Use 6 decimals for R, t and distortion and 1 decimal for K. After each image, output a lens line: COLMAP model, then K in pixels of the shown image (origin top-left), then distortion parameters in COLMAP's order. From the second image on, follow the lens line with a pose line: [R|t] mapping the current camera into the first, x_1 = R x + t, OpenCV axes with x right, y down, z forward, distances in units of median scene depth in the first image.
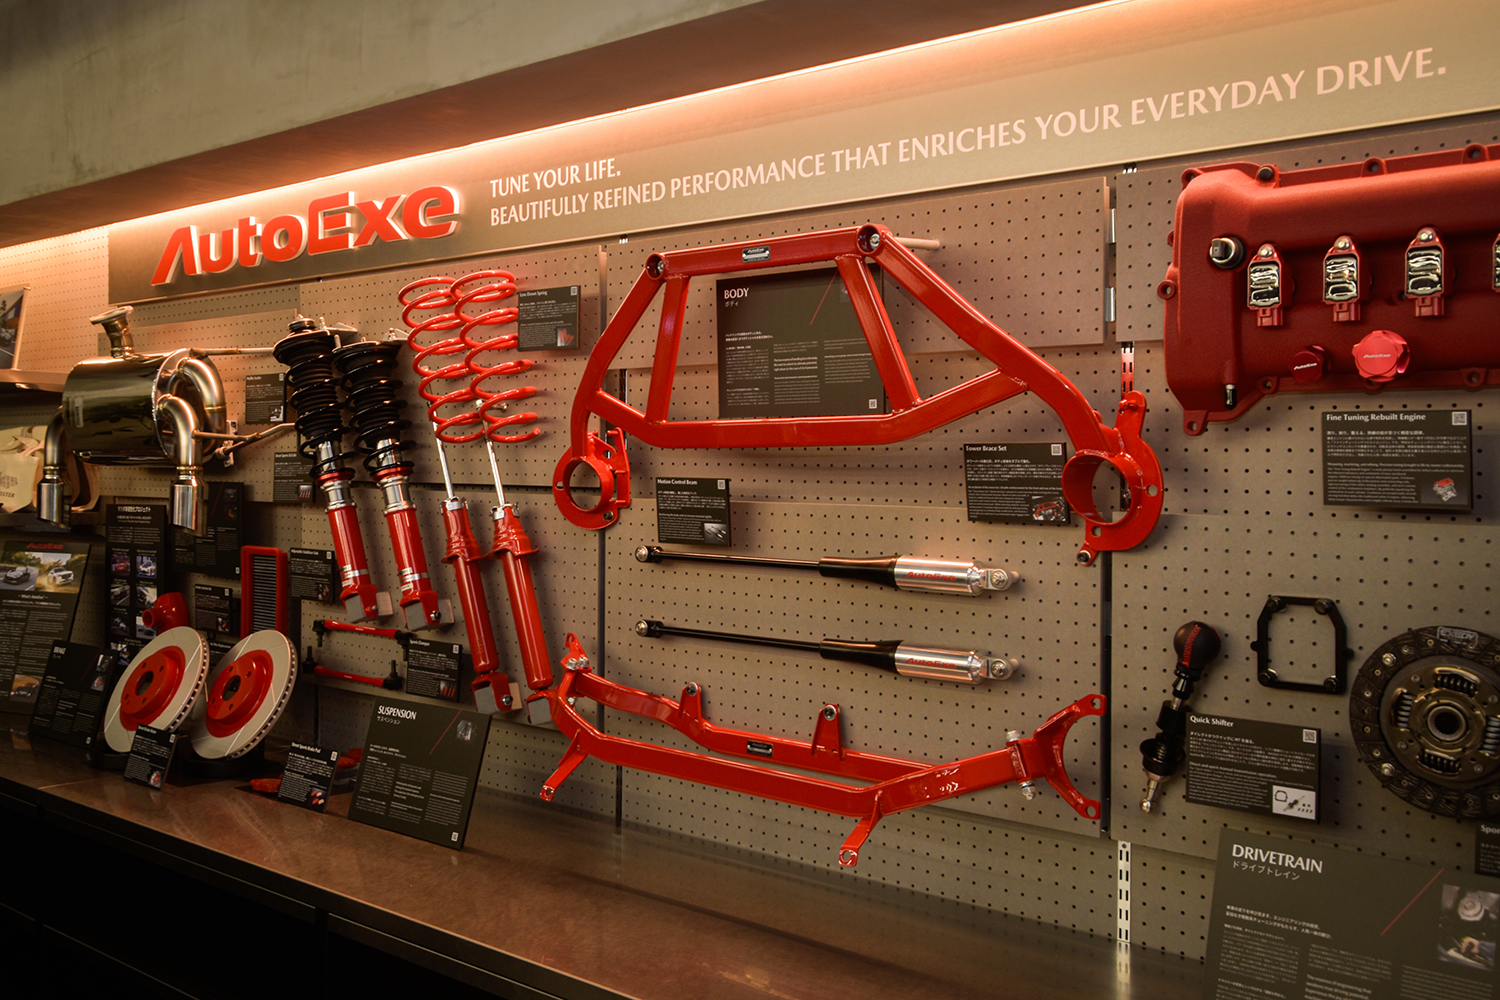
lens RADIAL K [[1501.2, 0, 713.3], [0, 1501.2, 457.0], [0, 0, 1]] dist [0.029023, 0.005518]
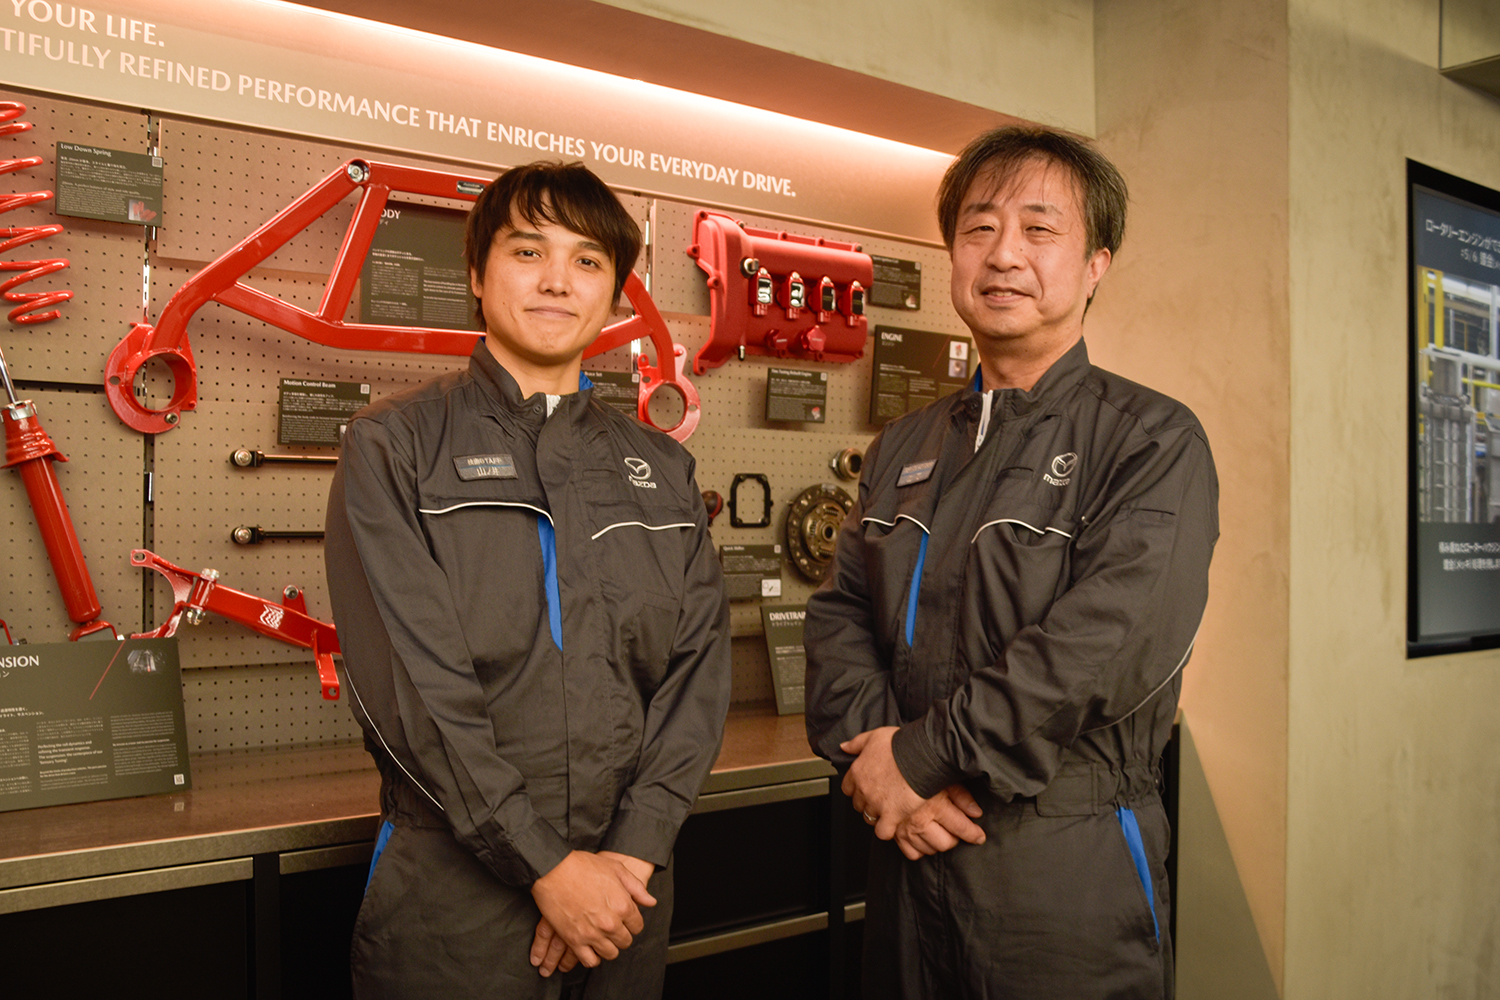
lens RADIAL K [[1361.6, 0, 750.0], [0, 1361.6, 500.0], [0, 0, 1]] dist [-0.152586, 0.188480]
pose [[0.159627, 0.001207, 0.987177, -0.909214], [-0.005949, 0.999982, -0.000261, 0.097684], [-0.987159, -0.005831, 0.159631, 0.593312]]
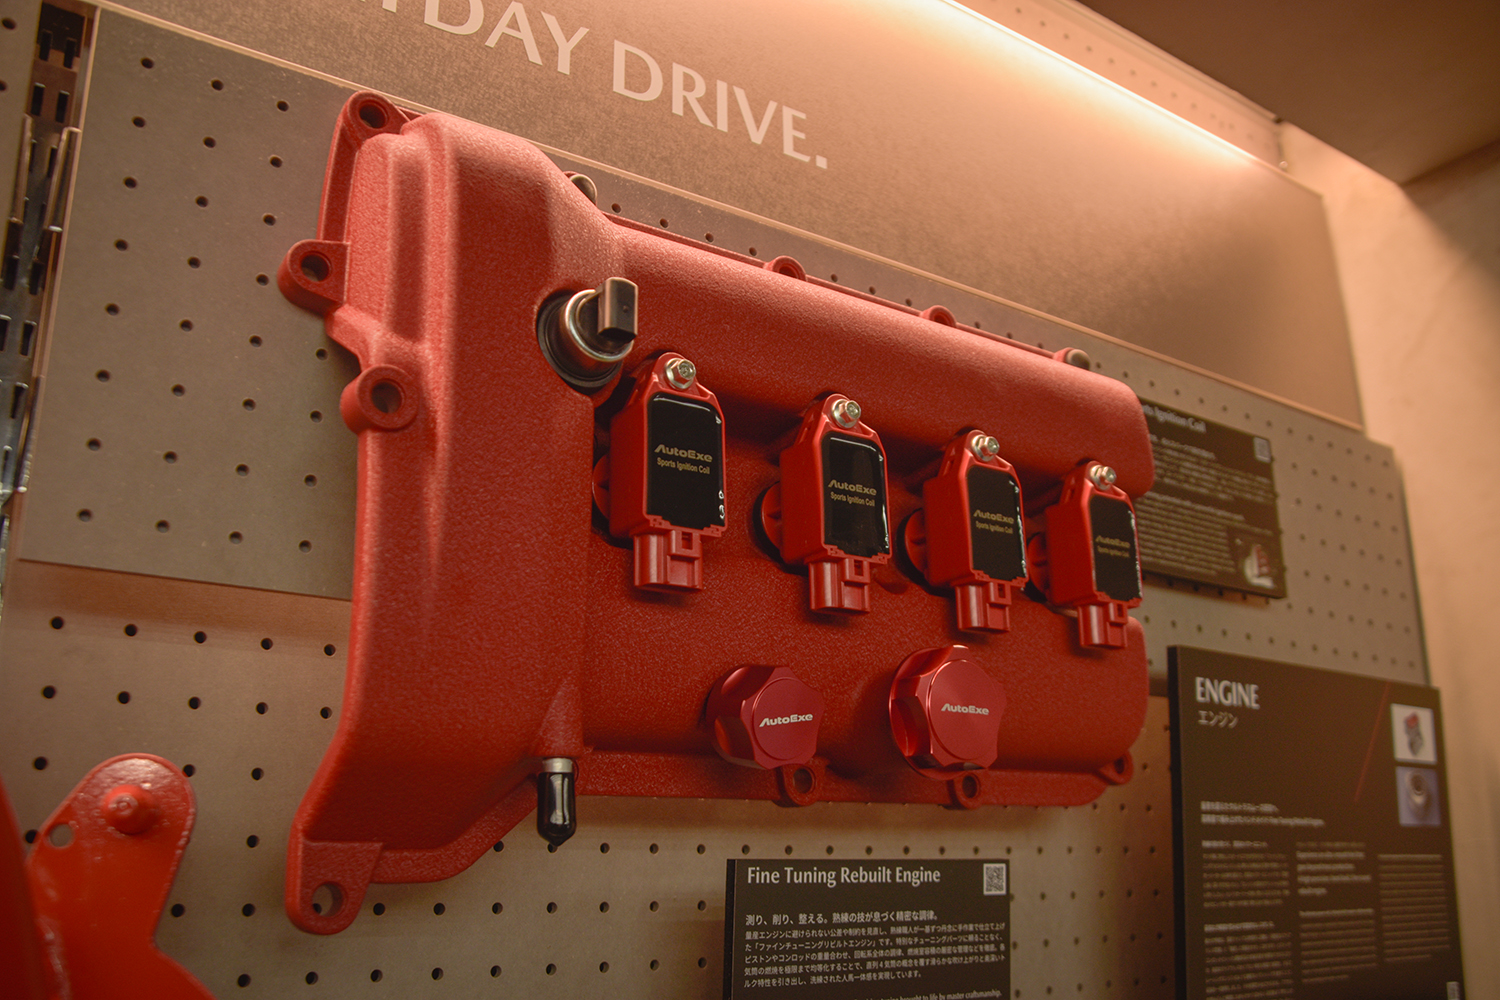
lens RADIAL K [[1361.6, 0, 750.0], [0, 1361.6, 500.0], [0, 0, 1]] dist [-0.152586, 0.188480]
pose [[0.206906, 0.278760, 0.937807, 0.066930], [0.023904, 0.956823, -0.289686, -0.014517], [-0.978069, 0.082355, 0.191309, 0.718903]]
